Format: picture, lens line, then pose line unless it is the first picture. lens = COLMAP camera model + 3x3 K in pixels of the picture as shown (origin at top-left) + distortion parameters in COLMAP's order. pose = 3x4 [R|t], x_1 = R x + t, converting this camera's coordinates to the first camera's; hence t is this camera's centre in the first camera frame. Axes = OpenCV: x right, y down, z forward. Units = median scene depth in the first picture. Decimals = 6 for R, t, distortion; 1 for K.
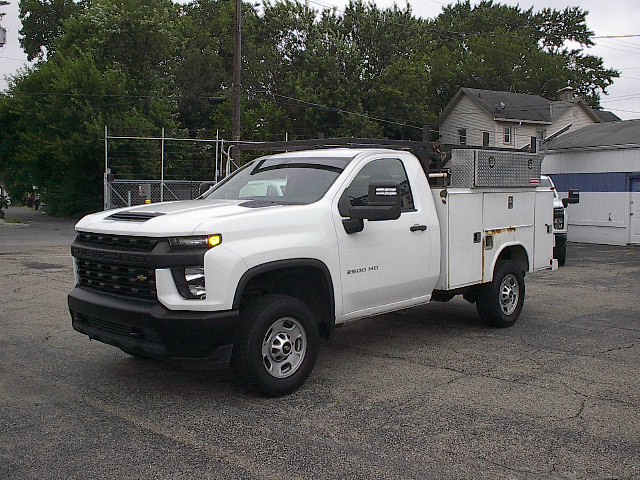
lens RADIAL K [[721.8, 0, 319.4], [0, 721.8, 241.2], [0, 0, 1]] dist [-0.128587, 0.000000]
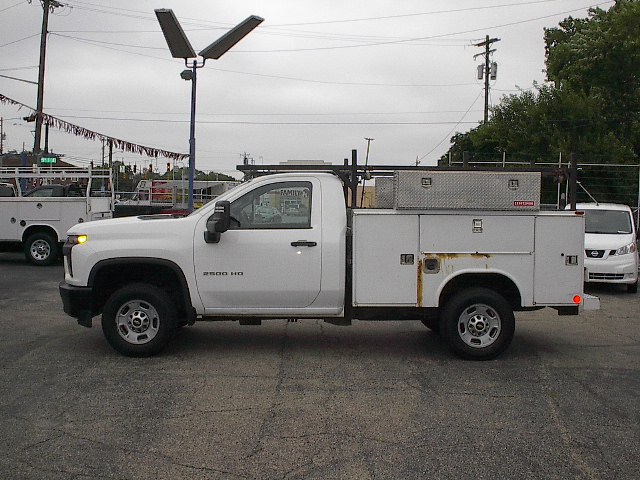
lens RADIAL K [[721.8, 0, 323.6], [0, 721.8, 238.9], [0, 0, 1]] dist [-0.128587, 0.000000]
pose [[0.699137, 0.044913, -0.713576, 0.842046], [-0.071436, 0.997419, -0.007212, -0.017601], [0.711410, 0.056017, 0.700541, 0.215397]]
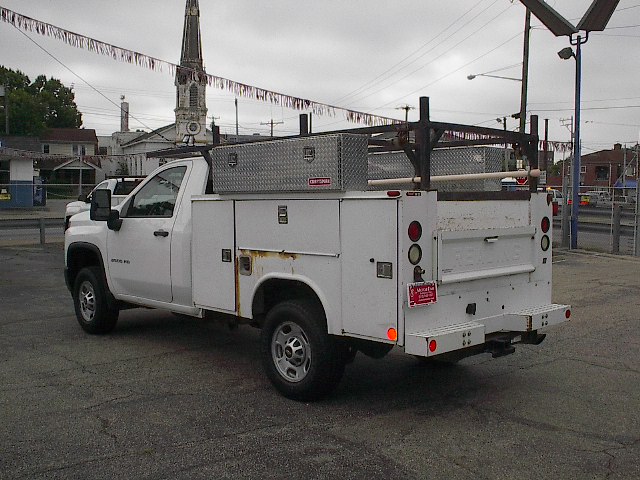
lens RADIAL K [[721.8, 0, 322.4], [0, 721.8, 240.1], [0, 0, 1]] dist [-0.128587, 0.000000]
pose [[-0.082762, 0.058011, -0.994879, 1.005082], [-0.078531, 0.994820, 0.064540, -0.082278], [0.993470, 0.083470, -0.077778, 1.157611]]
